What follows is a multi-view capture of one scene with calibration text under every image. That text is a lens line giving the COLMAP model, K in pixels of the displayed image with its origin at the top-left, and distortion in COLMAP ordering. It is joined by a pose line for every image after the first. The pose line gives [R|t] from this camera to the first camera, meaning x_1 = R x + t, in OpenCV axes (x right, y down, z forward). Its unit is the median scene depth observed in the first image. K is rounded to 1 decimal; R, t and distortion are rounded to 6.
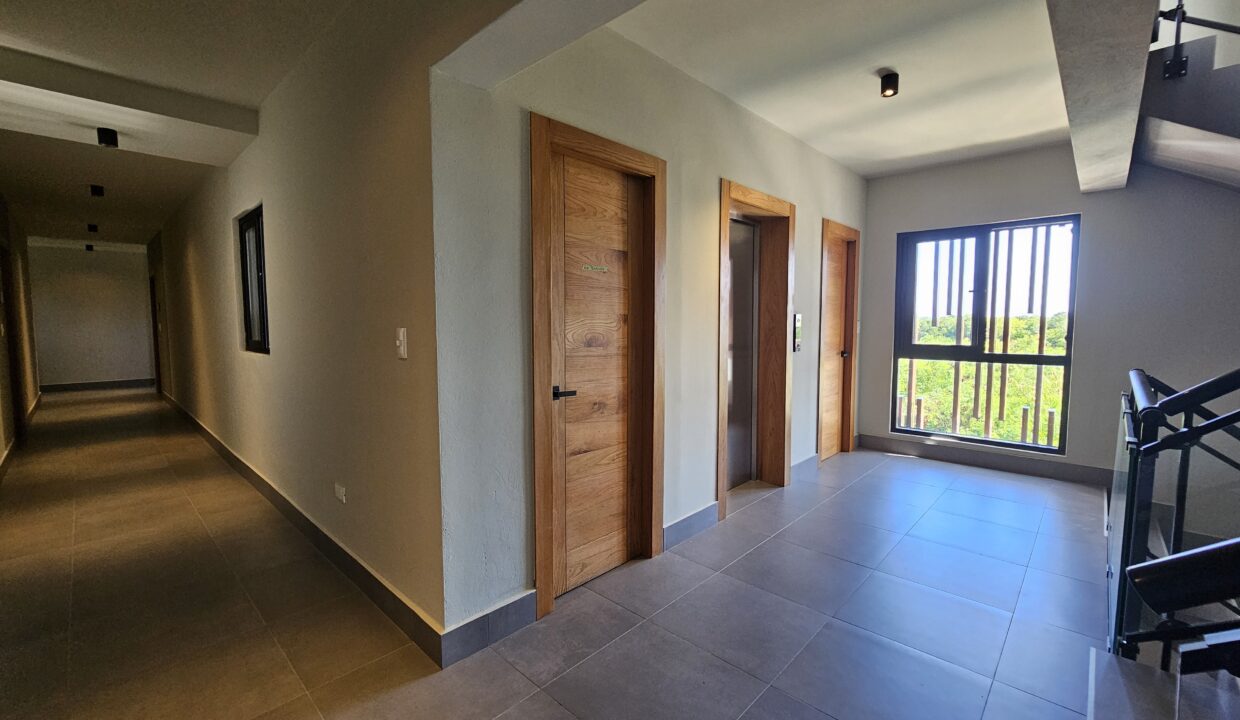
lens RADIAL K [[507.1, 0, 620.0], [0, 507.1, 360.0], [0, 0, 1]] dist [-0.006554, 0.000265]
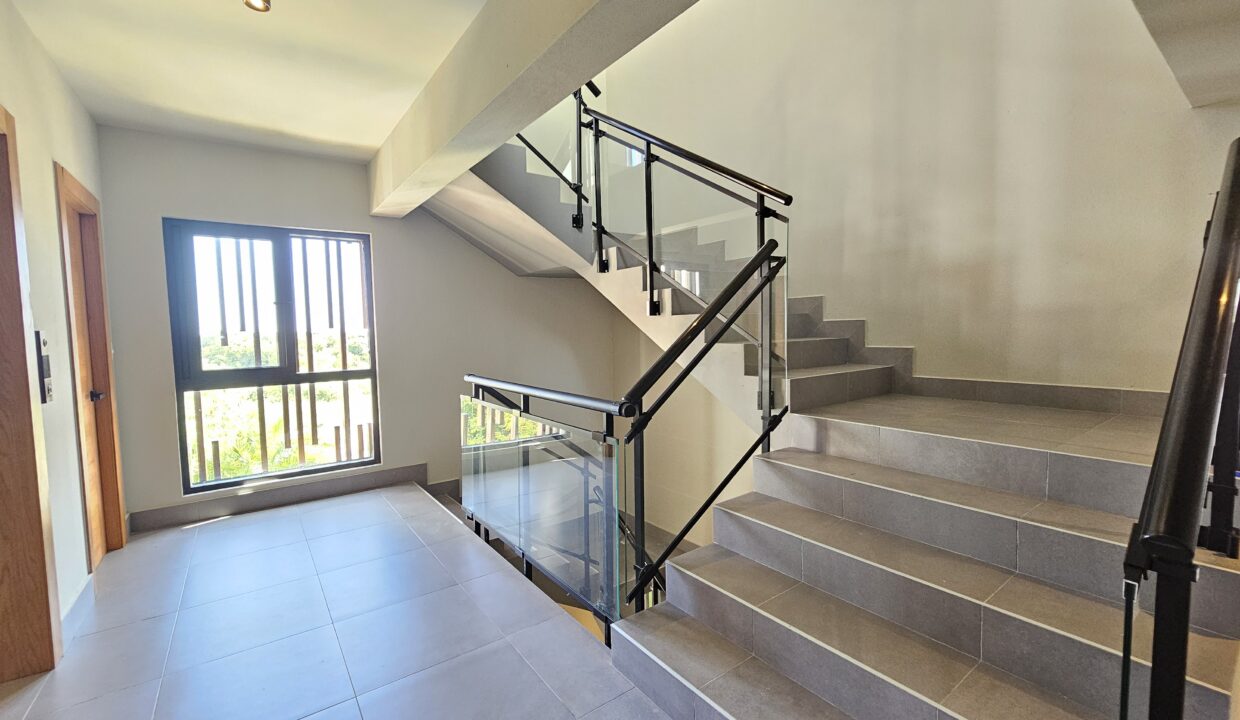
lens RADIAL K [[507.1, 0, 620.0], [0, 507.1, 360.0], [0, 0, 1]] dist [-0.006554, 0.000265]
pose [[0.171482, -0.062246, 0.983219, -0.050412], [0.096084, 0.994301, 0.046190, -0.023114], [-0.980491, 0.086551, 0.176486, 0.280402]]
